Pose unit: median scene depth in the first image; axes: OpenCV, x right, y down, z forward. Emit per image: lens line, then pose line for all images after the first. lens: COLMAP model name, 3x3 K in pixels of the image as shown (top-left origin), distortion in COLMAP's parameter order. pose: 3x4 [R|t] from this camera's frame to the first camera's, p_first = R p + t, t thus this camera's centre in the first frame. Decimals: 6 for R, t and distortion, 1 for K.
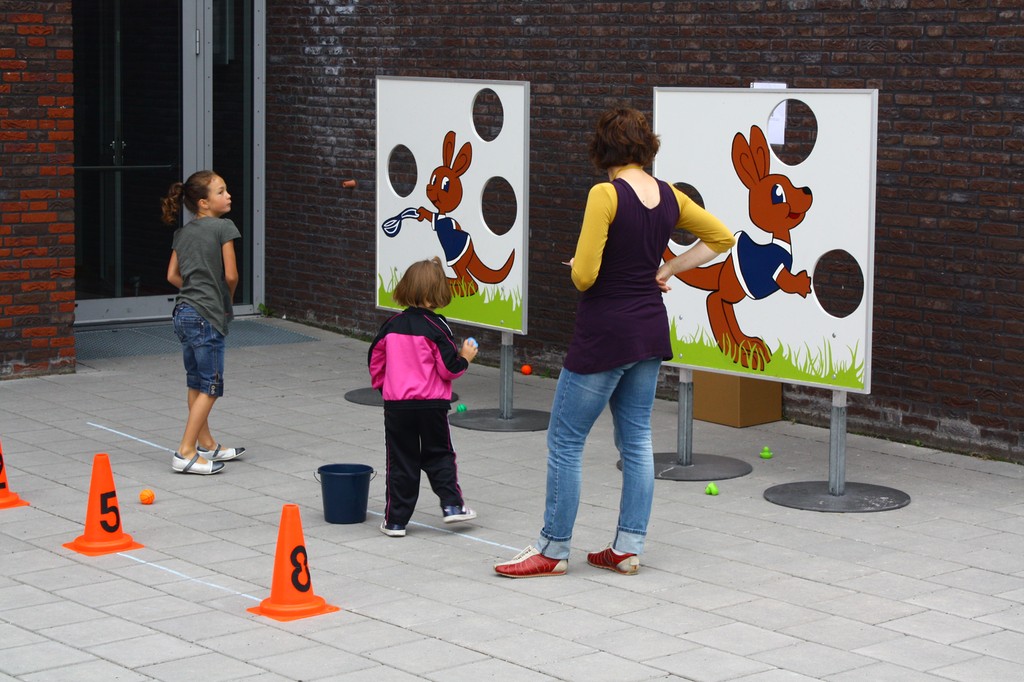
lens RADIAL K [[2181.5, 0, 513.0], [0, 2181.5, 343.5], [0, 0, 1]] dist [0.051614, 0.000000]
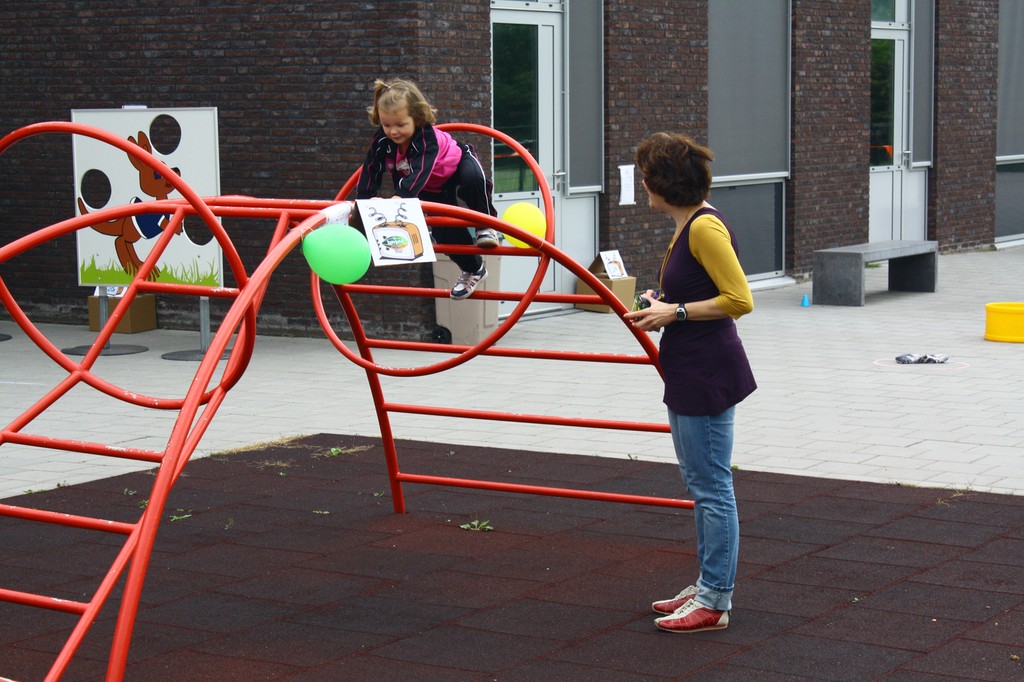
lens RADIAL K [[2640.6, 0, 513.3], [0, 2640.6, 341.0], [0, 0, 1]] dist [0.208009, 0.000000]
pose [[0.950673, -0.055284, 0.305228, -0.218928], [0.064950, 0.997655, -0.021594, 0.107431], [-0.303319, 0.040354, 0.952034, -0.884651]]
